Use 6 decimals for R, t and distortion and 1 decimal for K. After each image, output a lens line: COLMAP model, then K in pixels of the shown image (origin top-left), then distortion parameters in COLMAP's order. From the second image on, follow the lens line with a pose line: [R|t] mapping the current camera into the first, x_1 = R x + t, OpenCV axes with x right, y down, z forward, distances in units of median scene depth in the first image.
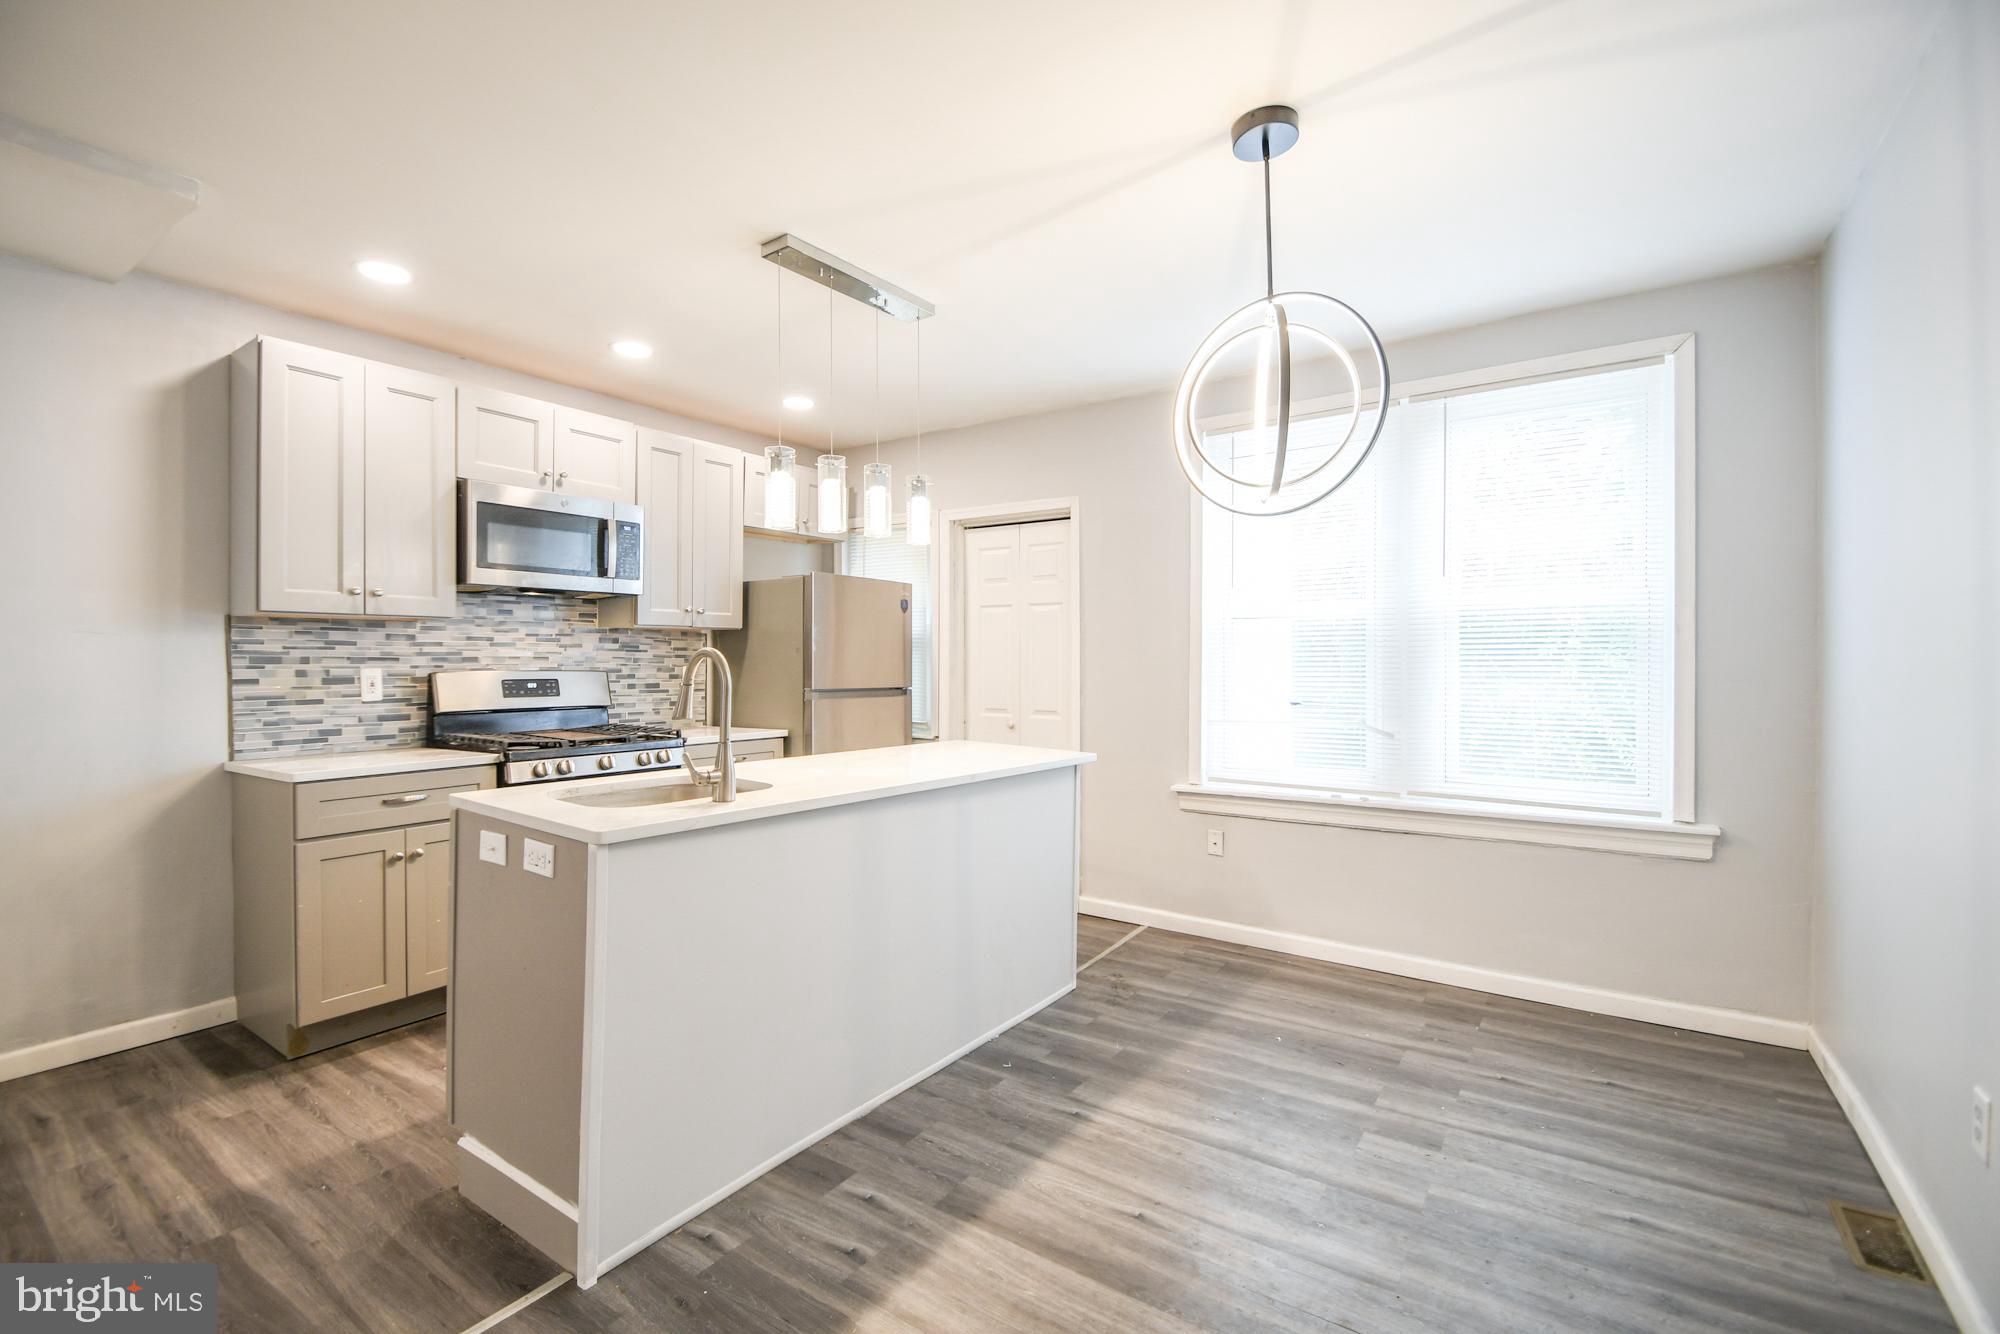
lens RADIAL K [[875.8, 0, 981.4], [0, 875.8, 656.3], [0, 0, 1]] dist [0.009924, -0.014711]
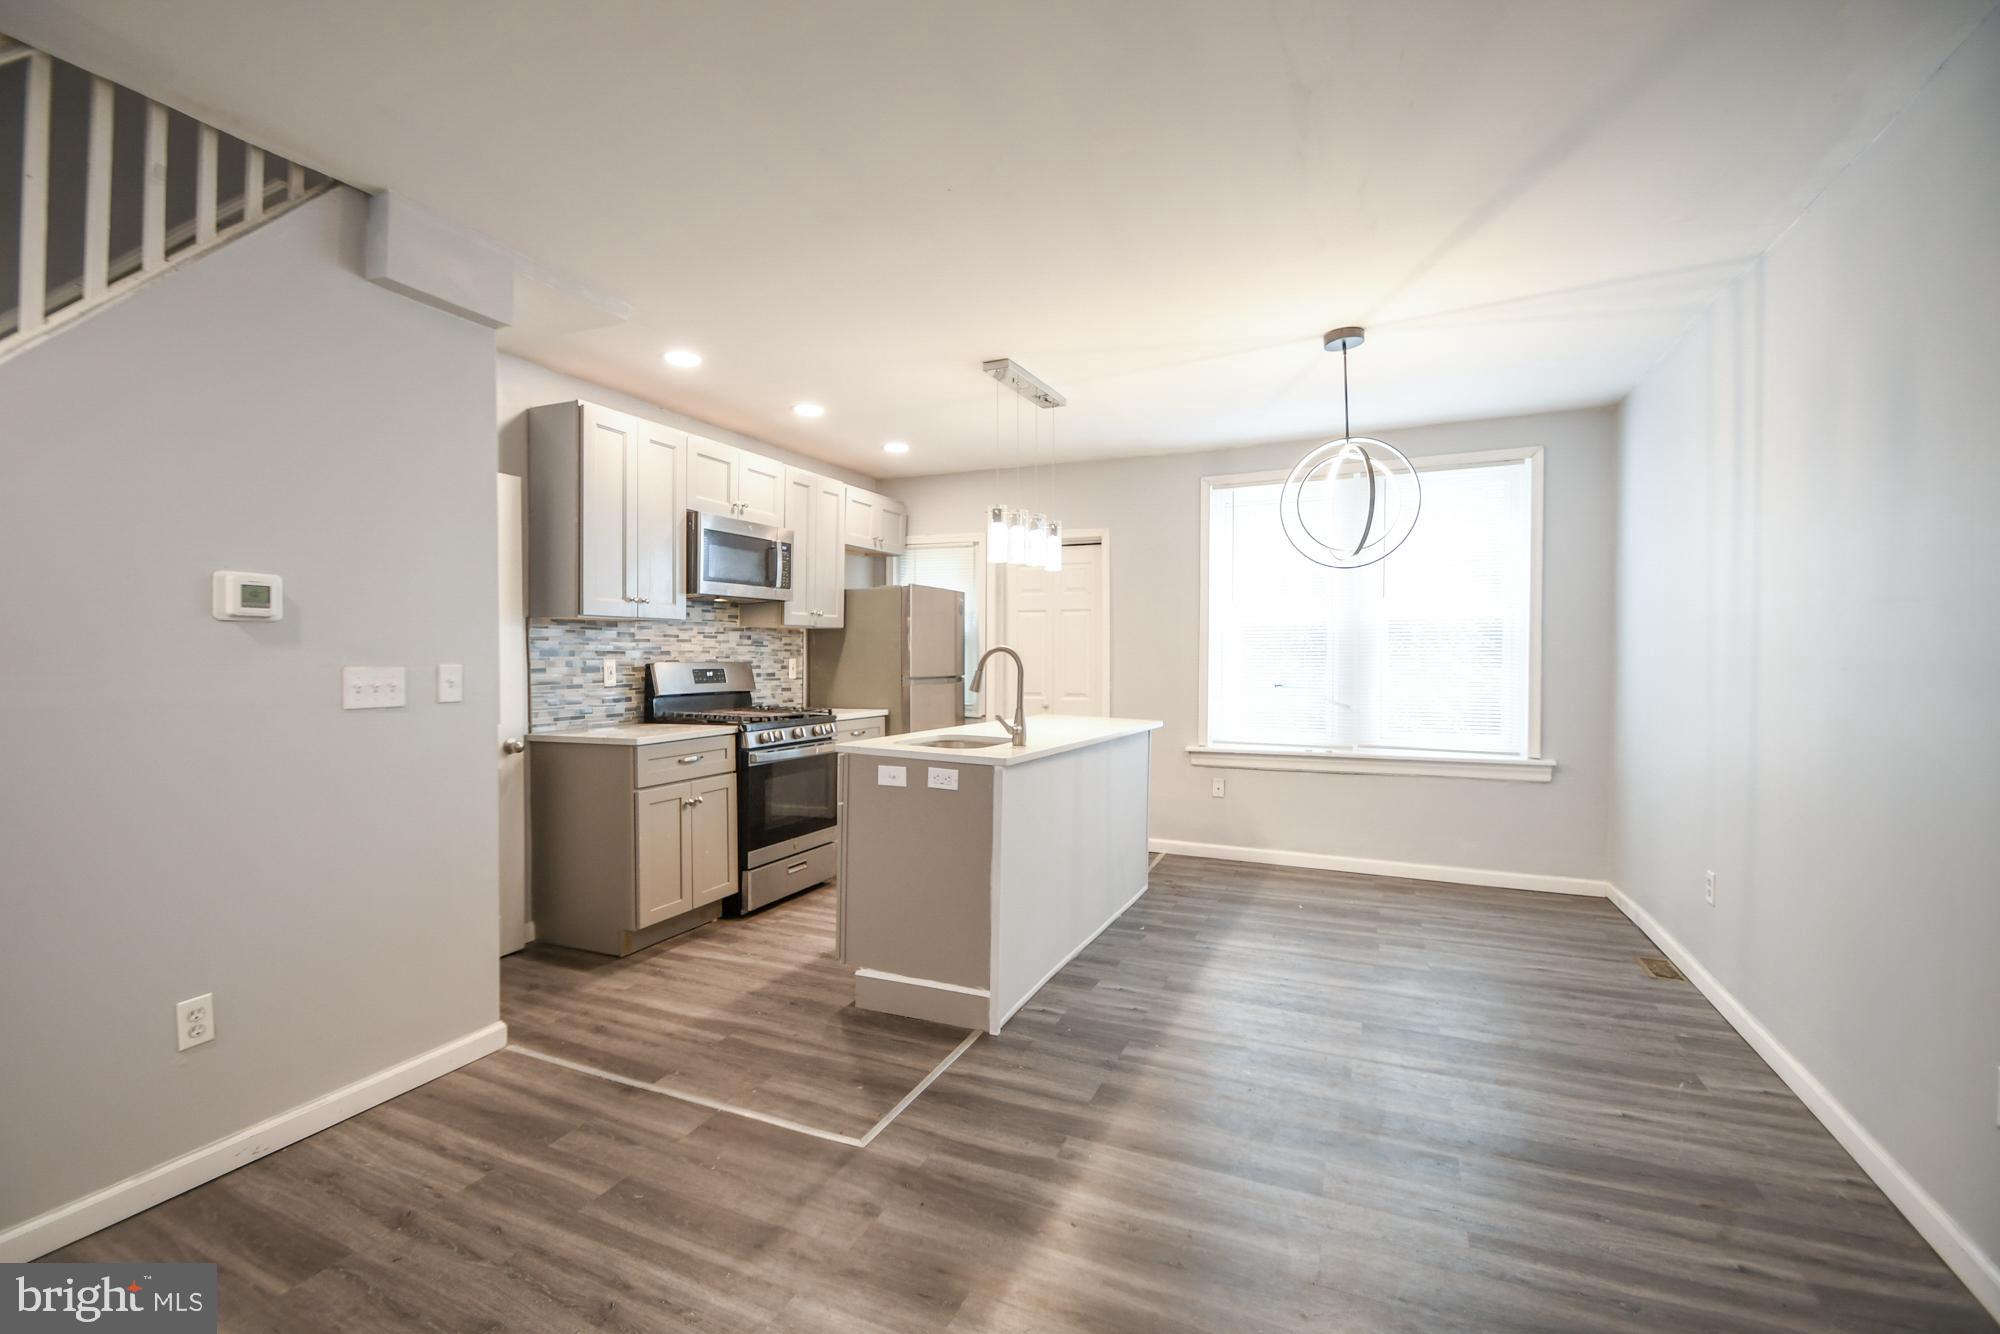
lens RADIAL K [[870.7, 0, 978.1], [0, 870.7, 657.3], [0, 0, 1]] dist [0.009961, -0.013747]
pose [[0.983438, 0.001003, 0.181245, -0.428486], [-0.002597, 0.999960, 0.008561, -0.001975], [-0.181229, -0.008890, 0.983401, -0.328846]]
